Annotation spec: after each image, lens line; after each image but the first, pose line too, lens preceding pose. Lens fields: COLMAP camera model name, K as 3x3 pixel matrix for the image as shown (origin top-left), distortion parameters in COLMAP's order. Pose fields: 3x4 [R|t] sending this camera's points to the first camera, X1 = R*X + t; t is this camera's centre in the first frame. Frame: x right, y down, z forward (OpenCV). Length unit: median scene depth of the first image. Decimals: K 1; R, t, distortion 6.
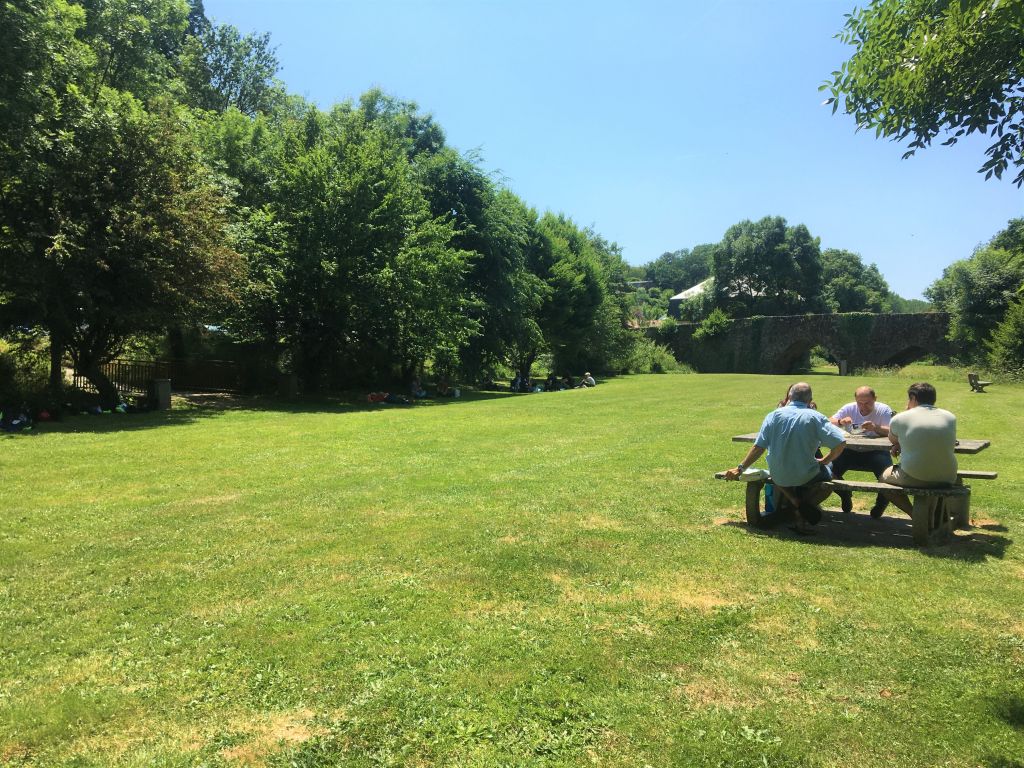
lens RADIAL K [[862.2, 0, 512.0], [0, 862.2, 384.0], [0, 0, 1]] dist [0.005310, 0.014584]
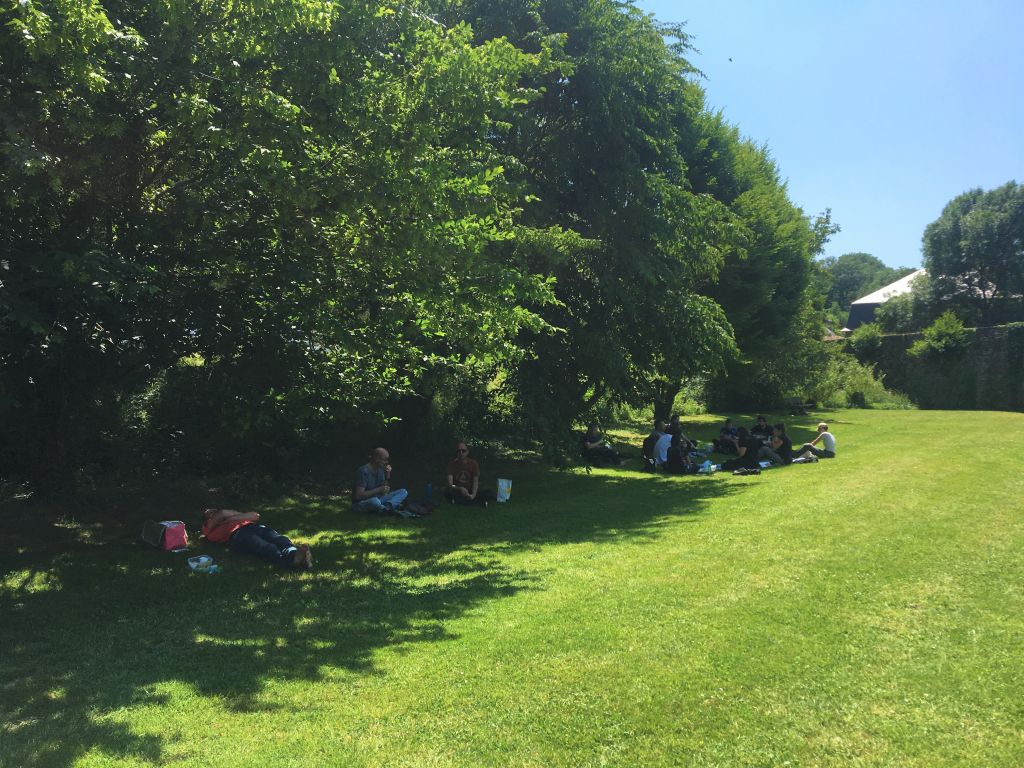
lens RADIAL K [[853.6, 0, 510.8], [0, 853.6, 412.6], [0, 0, 1]] dist [0.071753, -0.179611]
pose [[0.990178, 0.017916, -0.138661, -0.005017], [-0.016174, 0.999776, 0.013676, -0.012792], [0.138875, -0.011299, 0.990246, 0.294079]]
